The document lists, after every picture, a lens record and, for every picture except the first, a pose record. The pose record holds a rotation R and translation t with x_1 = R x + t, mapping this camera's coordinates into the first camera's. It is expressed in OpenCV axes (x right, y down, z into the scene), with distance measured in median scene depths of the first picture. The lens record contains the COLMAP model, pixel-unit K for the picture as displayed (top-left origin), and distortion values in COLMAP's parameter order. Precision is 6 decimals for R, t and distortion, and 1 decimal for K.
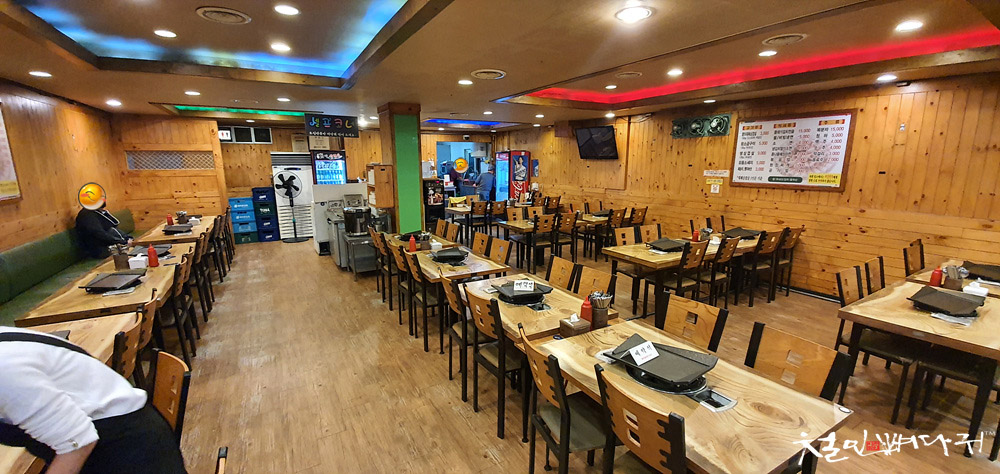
lens RADIAL K [[388.7, 0, 497.5], [0, 388.7, 244.9], [0, 0, 1]] dist [-0.010686, -0.002955]
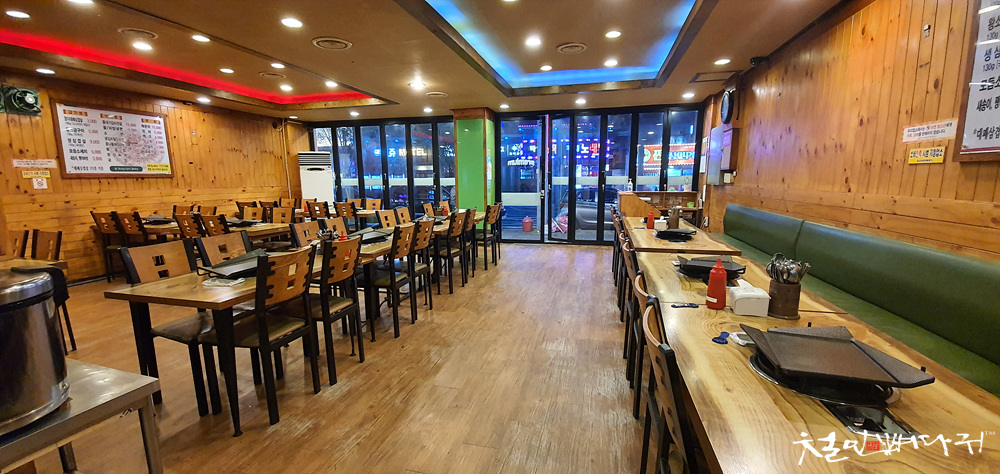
lens RADIAL K [[388.7, 0, 502.1], [0, 388.7, 238.1], [0, 0, 1]] dist [-0.010686, -0.002955]
pose [[-0.704547, -0.102735, 0.702182, -0.706504], [0.158749, 0.941575, 0.297045, -0.135233], [-0.691673, 0.320753, -0.647075, 0.991316]]
